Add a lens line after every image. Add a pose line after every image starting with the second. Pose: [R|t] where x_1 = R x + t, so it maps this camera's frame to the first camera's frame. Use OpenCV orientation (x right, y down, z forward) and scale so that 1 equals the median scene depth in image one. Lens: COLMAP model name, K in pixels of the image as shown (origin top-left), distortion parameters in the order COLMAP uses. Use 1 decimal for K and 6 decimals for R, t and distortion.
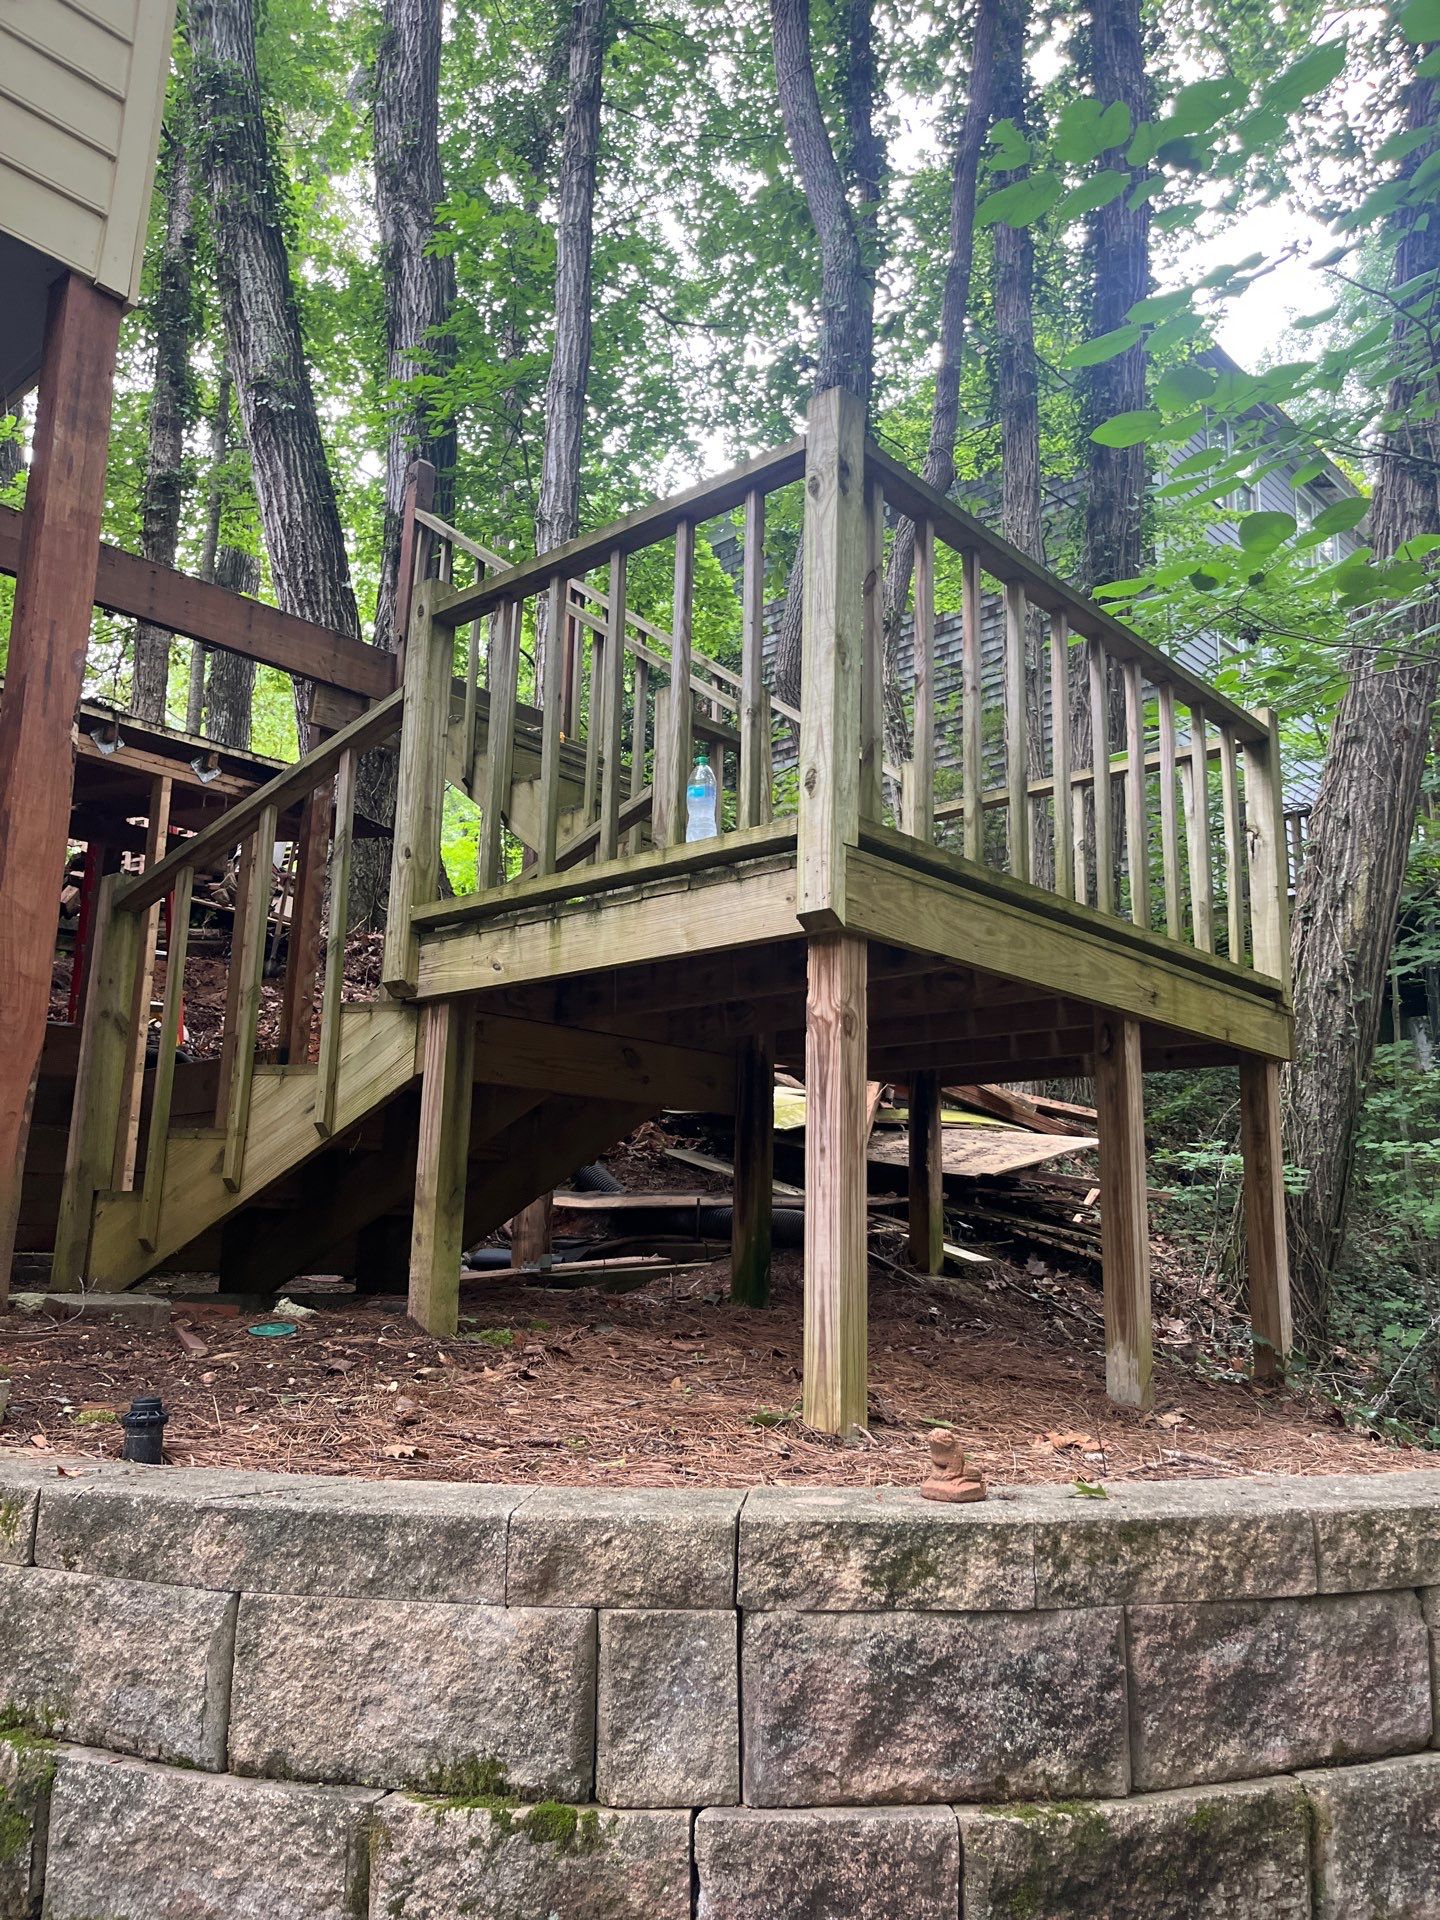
lens RADIAL K [[1517.9, 0, 720.0], [0, 1517.9, 960.0], [0, 0, 1]] dist [0.057675, -0.067263]
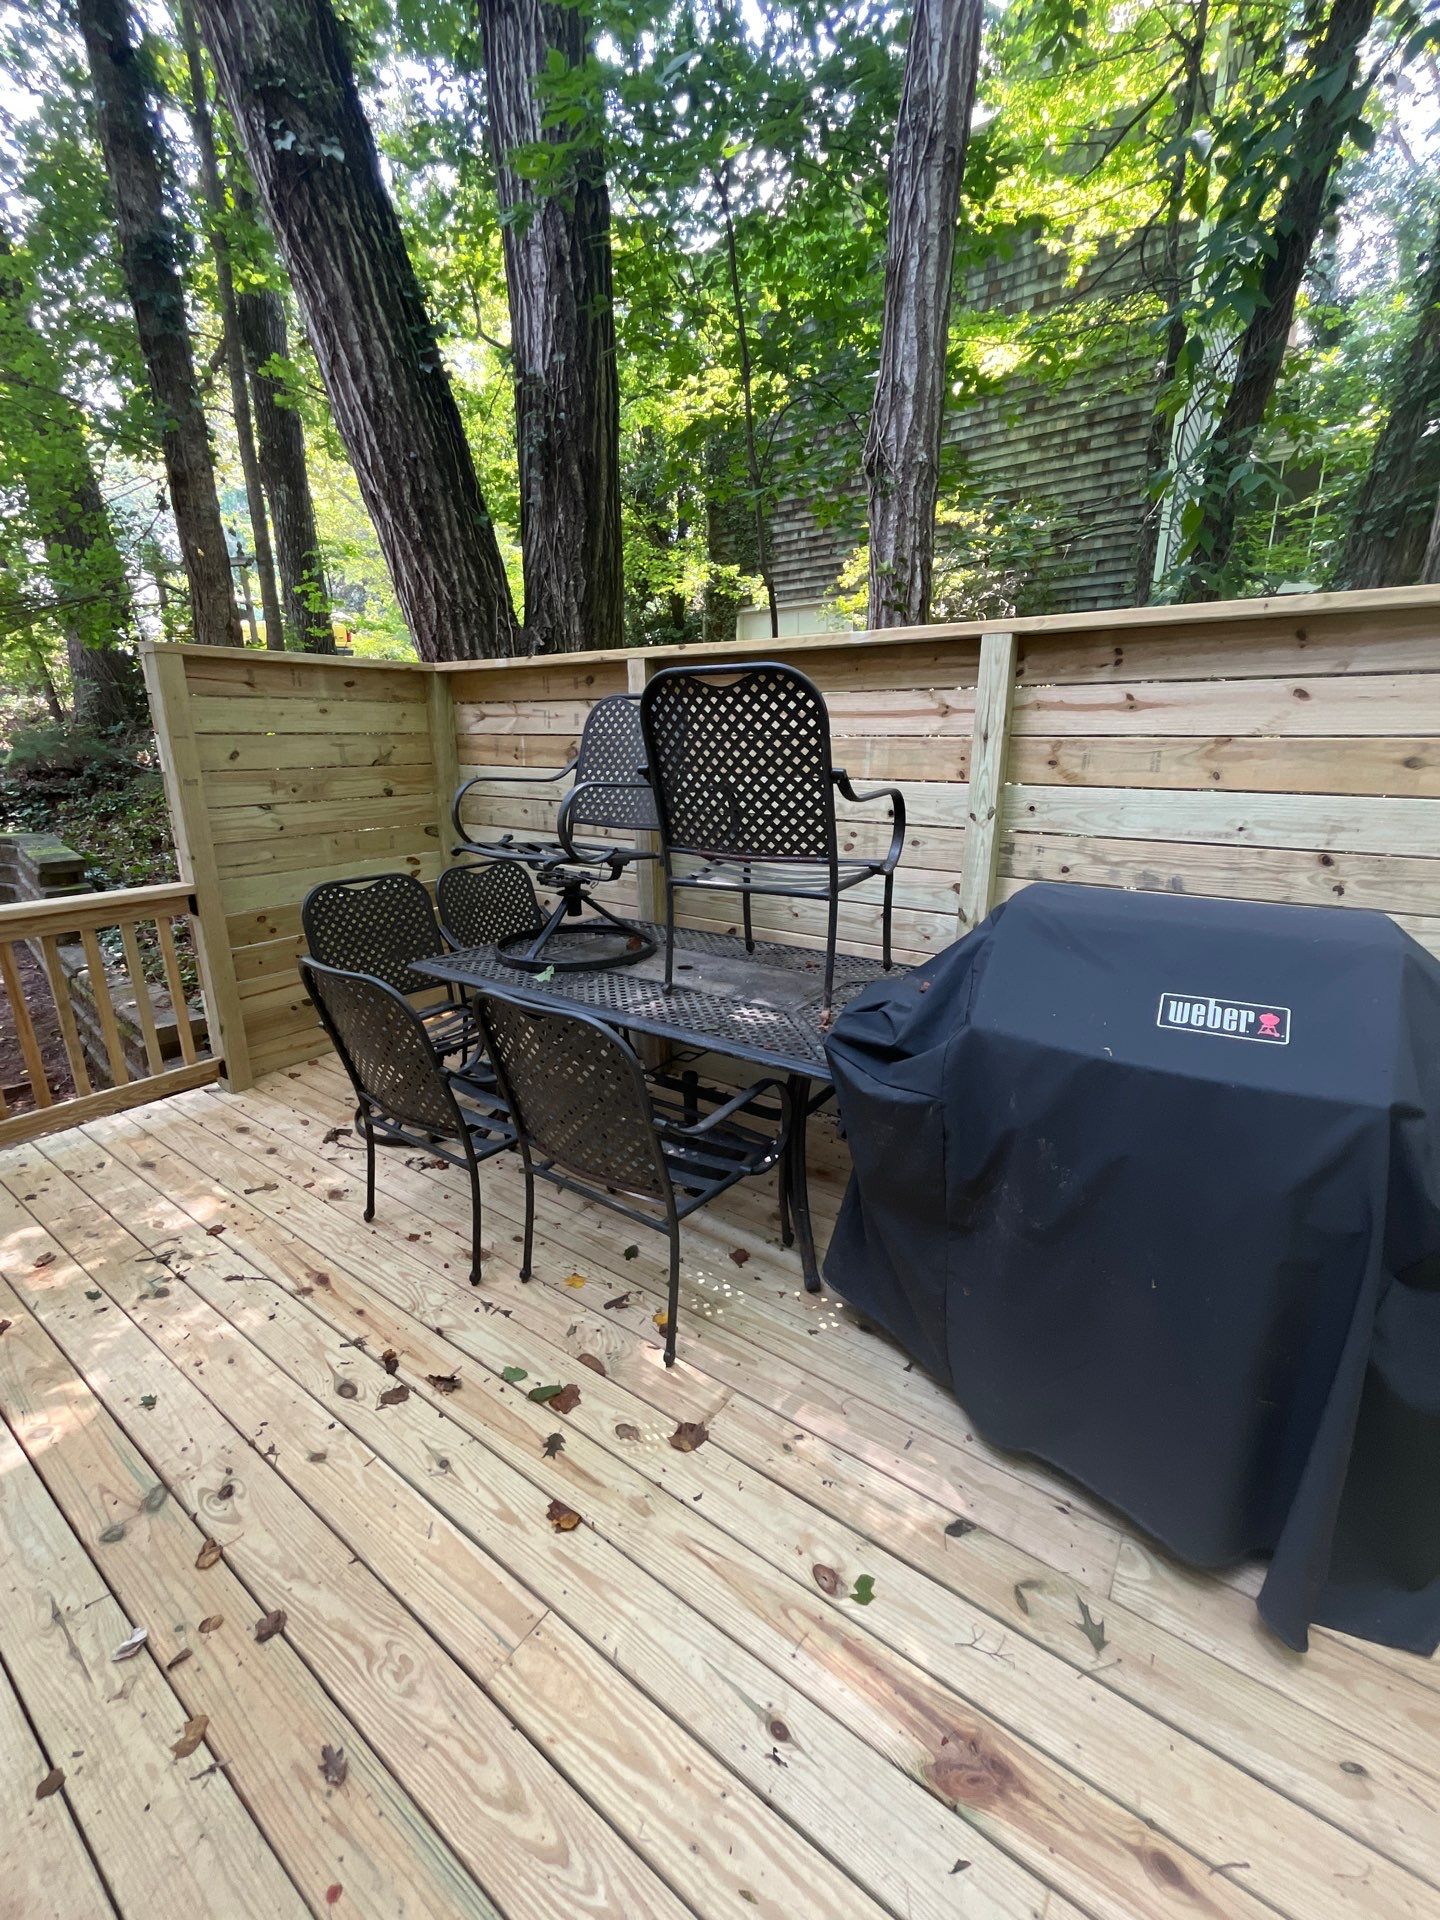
lens RADIAL K [[792.9, 0, 720.0], [0, 792.9, 960.0], [0, 0, 1]] dist [0.000602, -0.001281]
pose [[0.991867, -0.057164, 0.113716, -0.213317], [-0.002806, 0.883426, 0.468562, -0.261443], [-0.127244, -0.465071, 0.876081, 0.660115]]
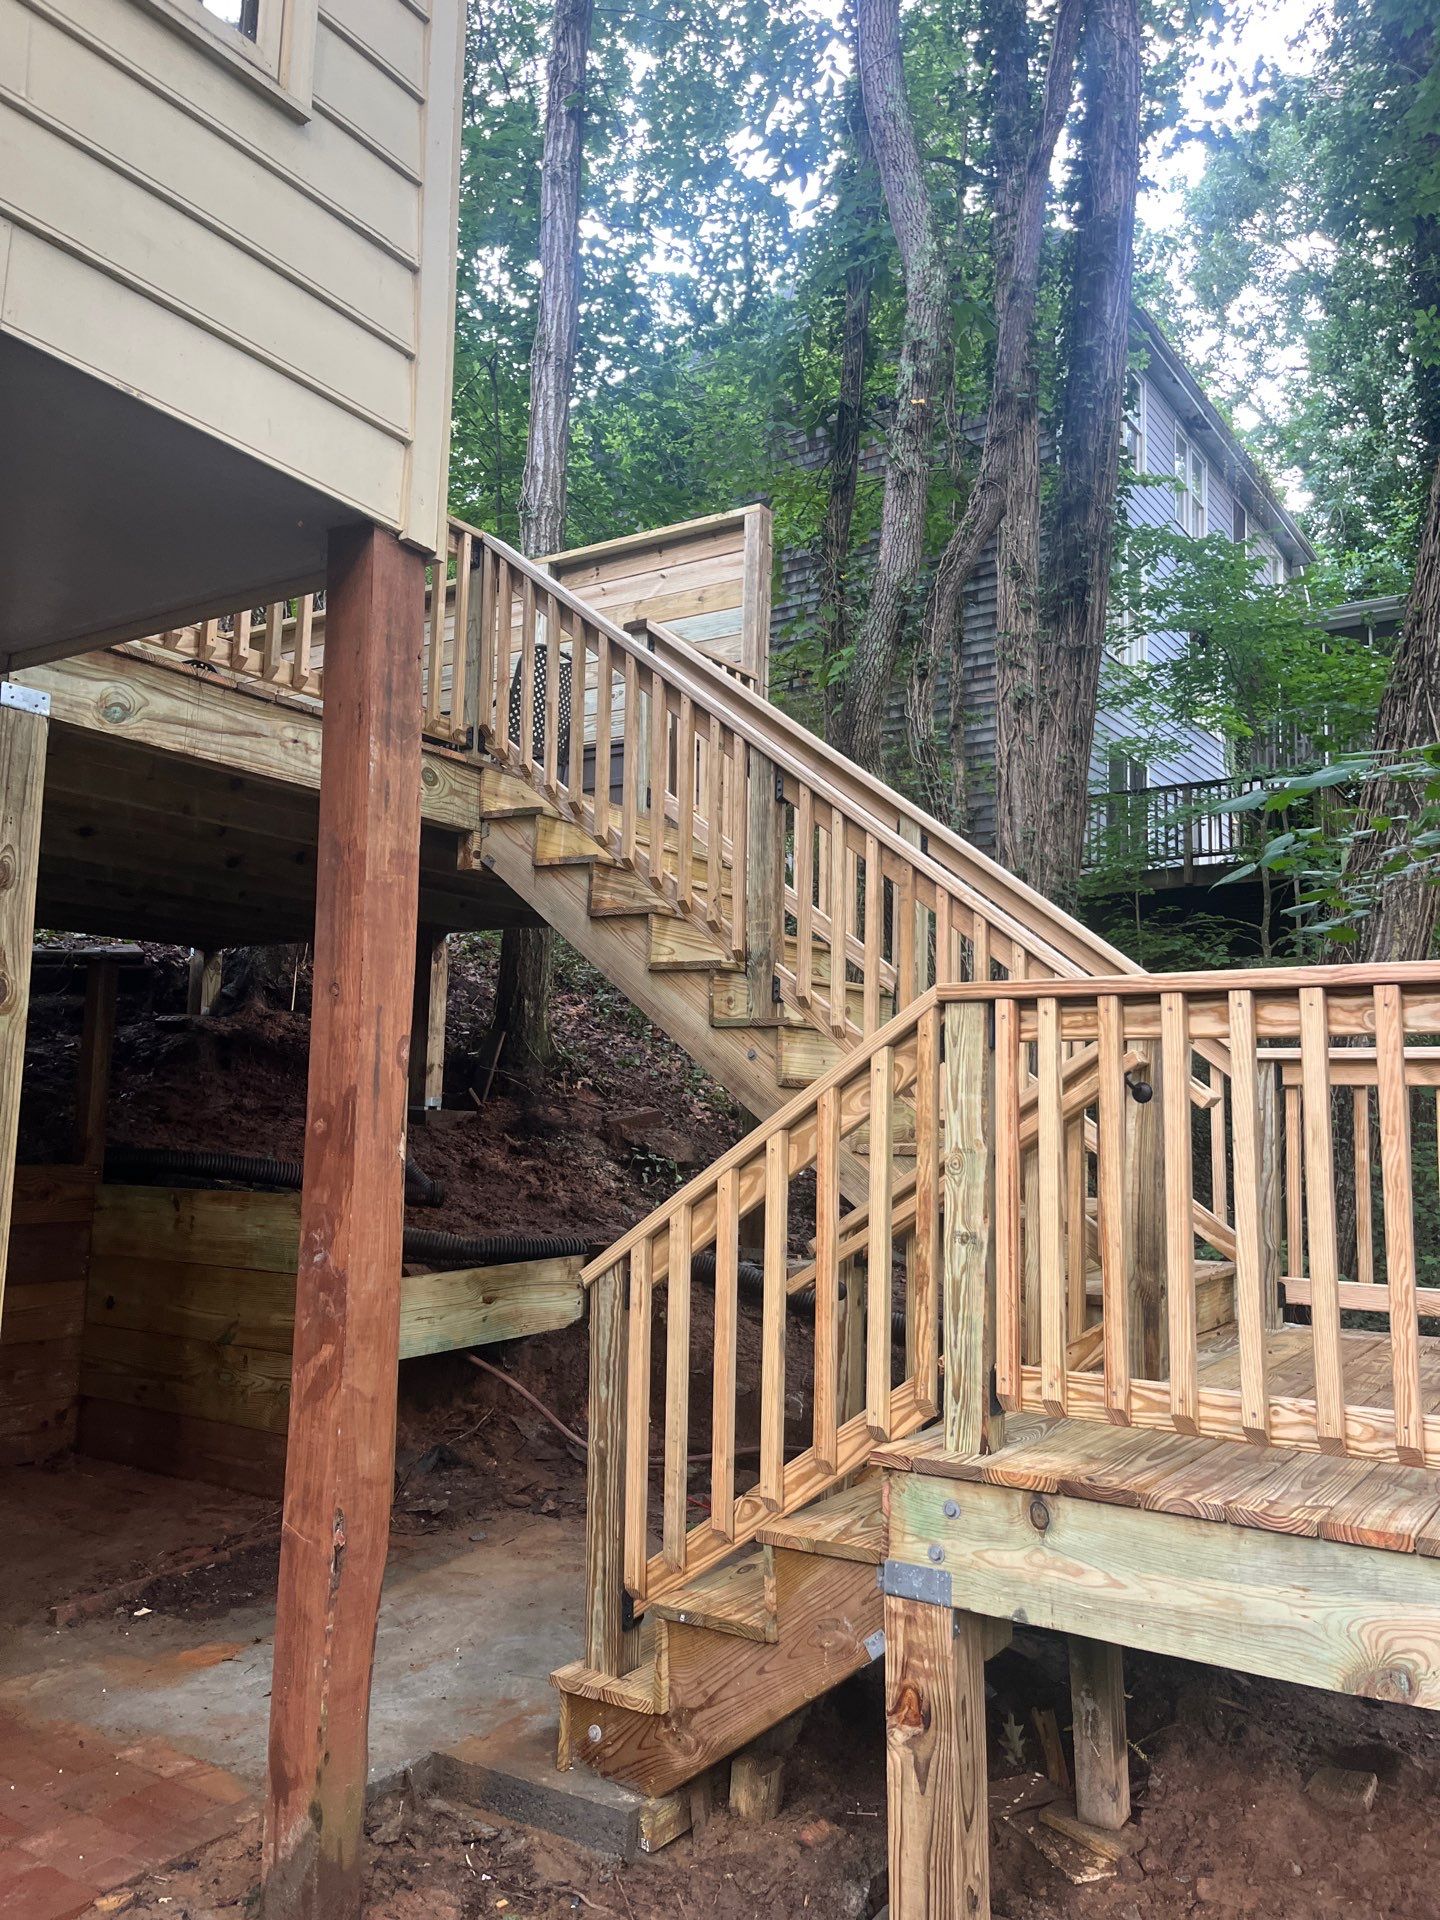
lens RADIAL K [[1517.9, 0, 720.0], [0, 1517.9, 960.0], [0, 0, 1]] dist [0.057675, -0.067263]
pose [[0.987420, 0.015201, 0.157388, -0.139221], [-0.031111, 0.994588, 0.099127, -0.117090], [-0.155029, -0.102777, 0.982549, 0.075376]]
